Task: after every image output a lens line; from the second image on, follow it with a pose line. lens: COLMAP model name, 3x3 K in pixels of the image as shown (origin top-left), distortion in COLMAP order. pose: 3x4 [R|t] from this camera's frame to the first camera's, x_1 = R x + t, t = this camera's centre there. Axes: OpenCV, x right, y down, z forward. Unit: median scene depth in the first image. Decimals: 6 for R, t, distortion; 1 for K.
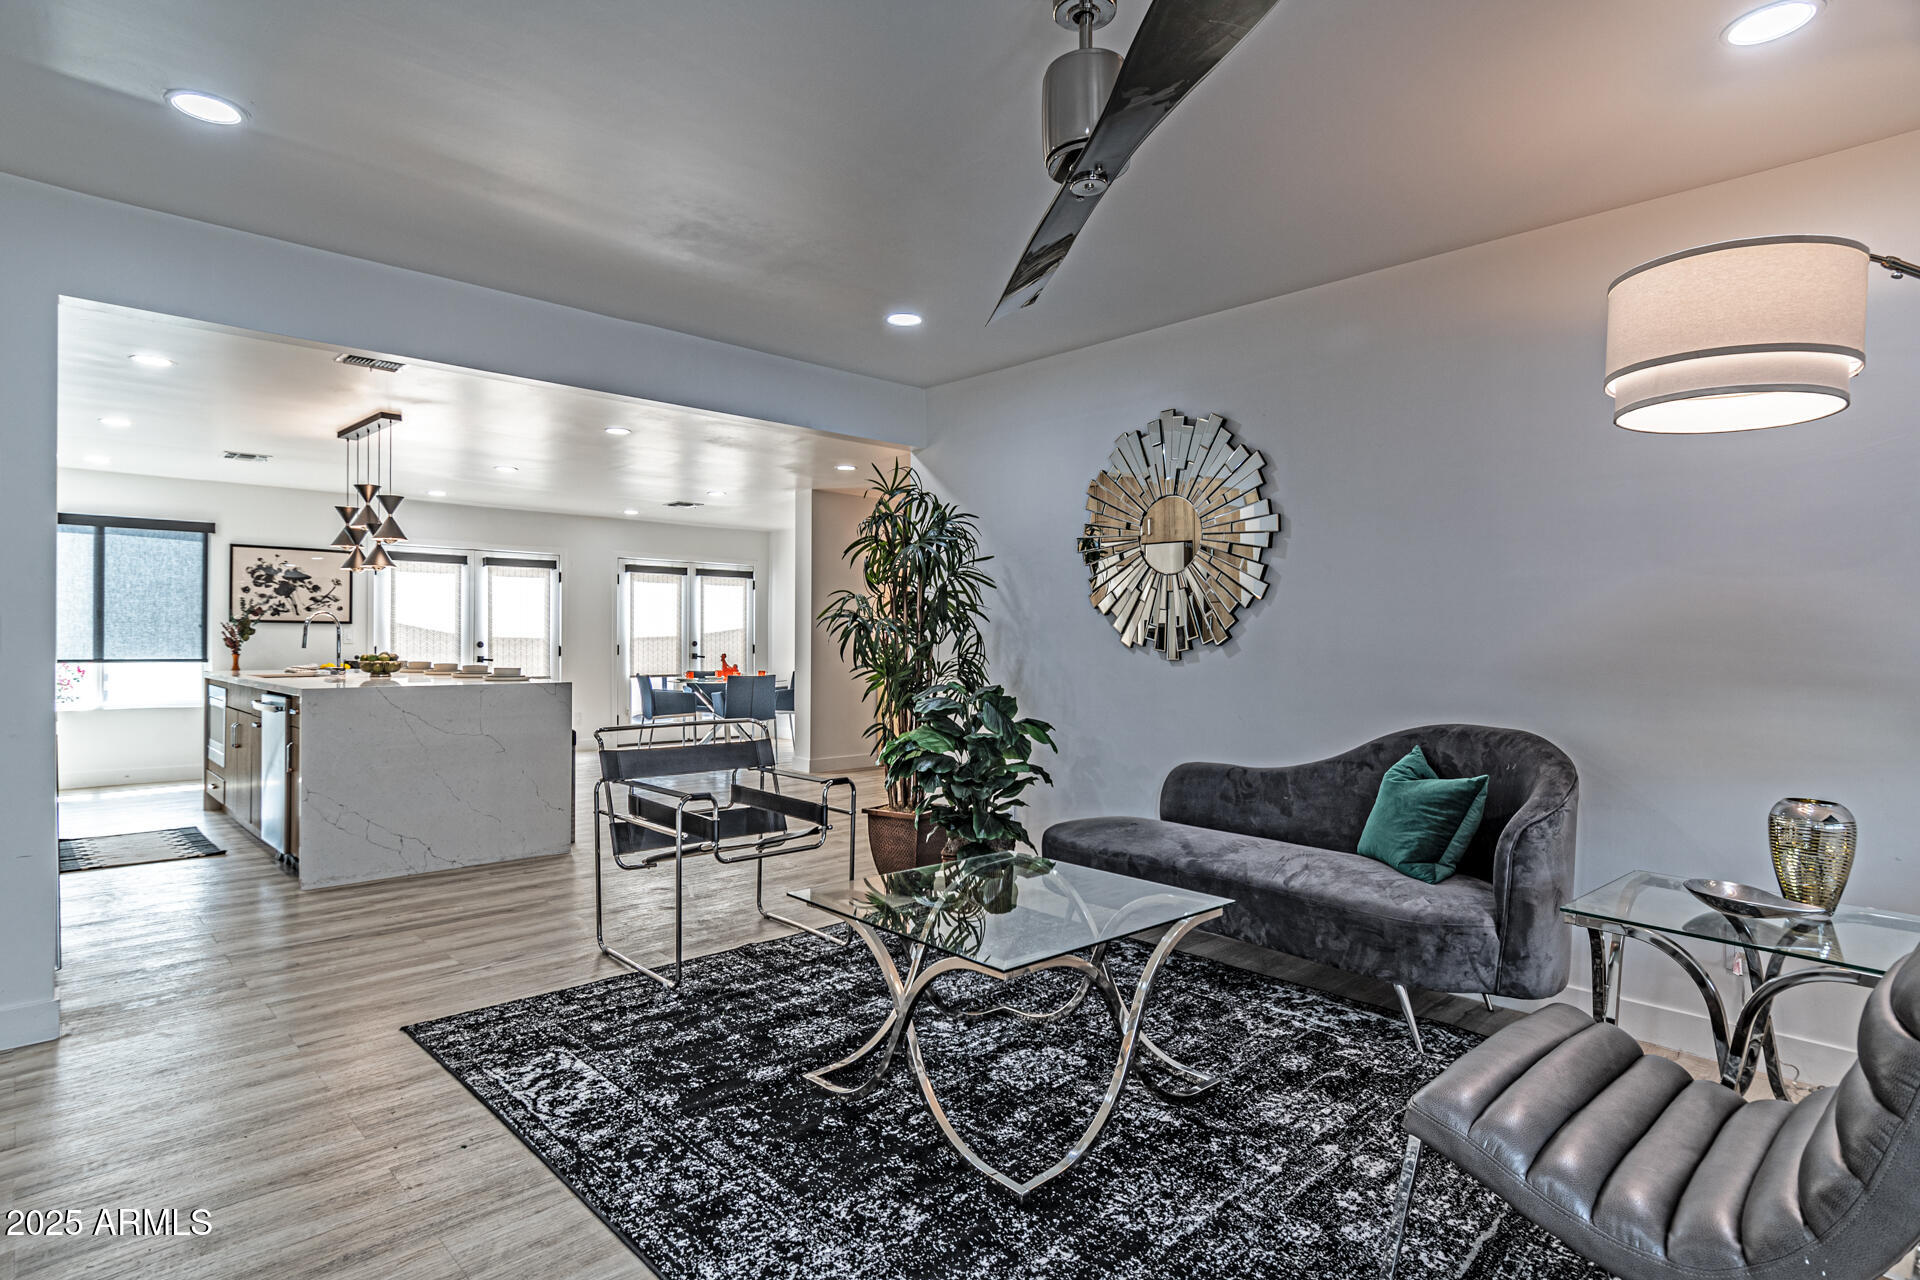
lens RADIAL K [[1408.6, 0, 965.2], [0, 1408.6, 648.5], [0, 0, 1]] dist [0.066958, -0.001164]
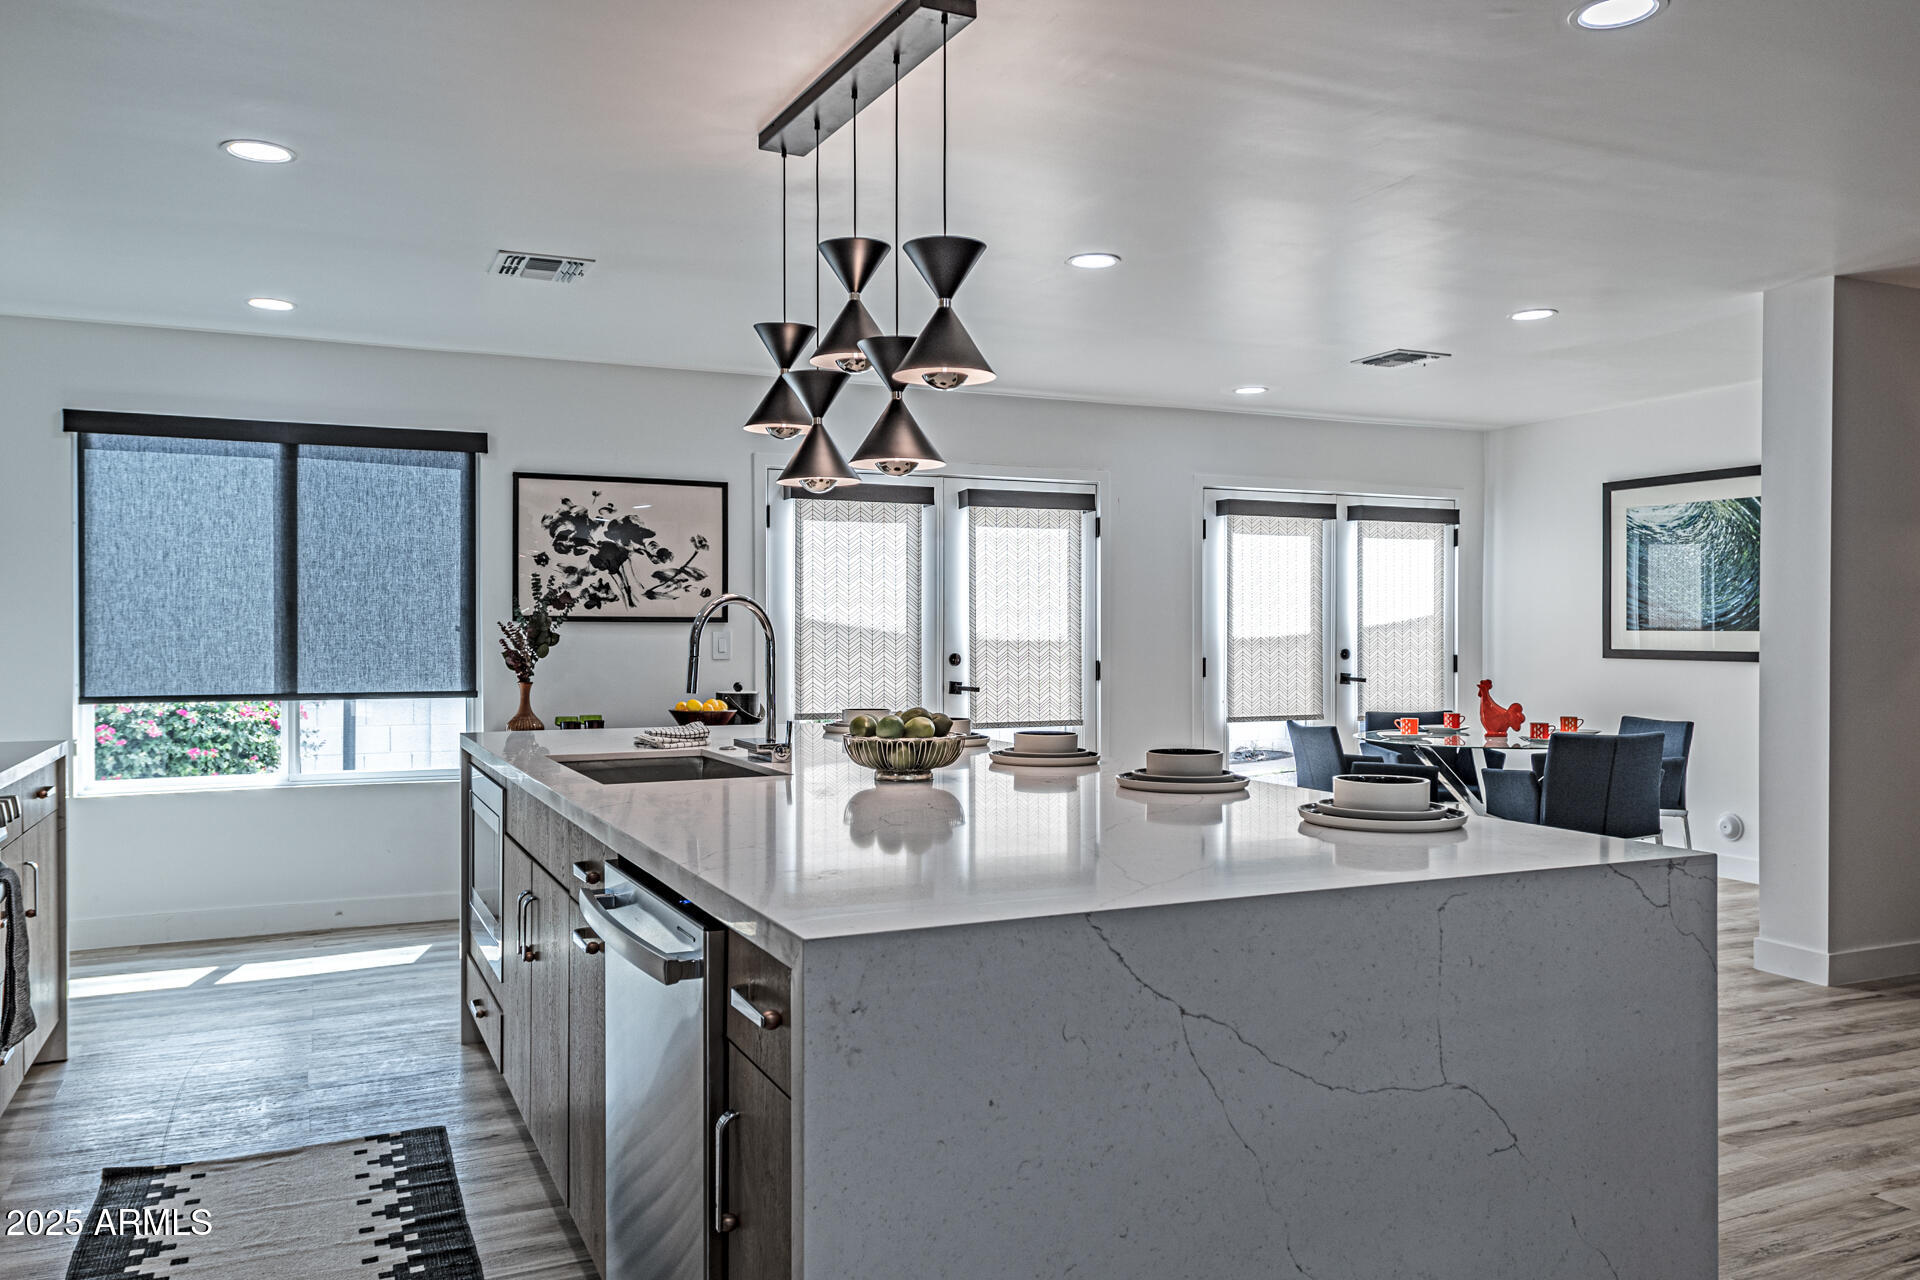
lens RADIAL K [[1408.6, 0, 953.5], [0, 1408.6, 640.0], [0, 0, 1]] dist [0.066958, -0.001164]
pose [[0.984451, -0.006589, -0.175535, -0.262787], [0.007266, 0.999968, 0.003212, -0.011958], [0.175508, -0.004438, 0.984468, 0.515527]]
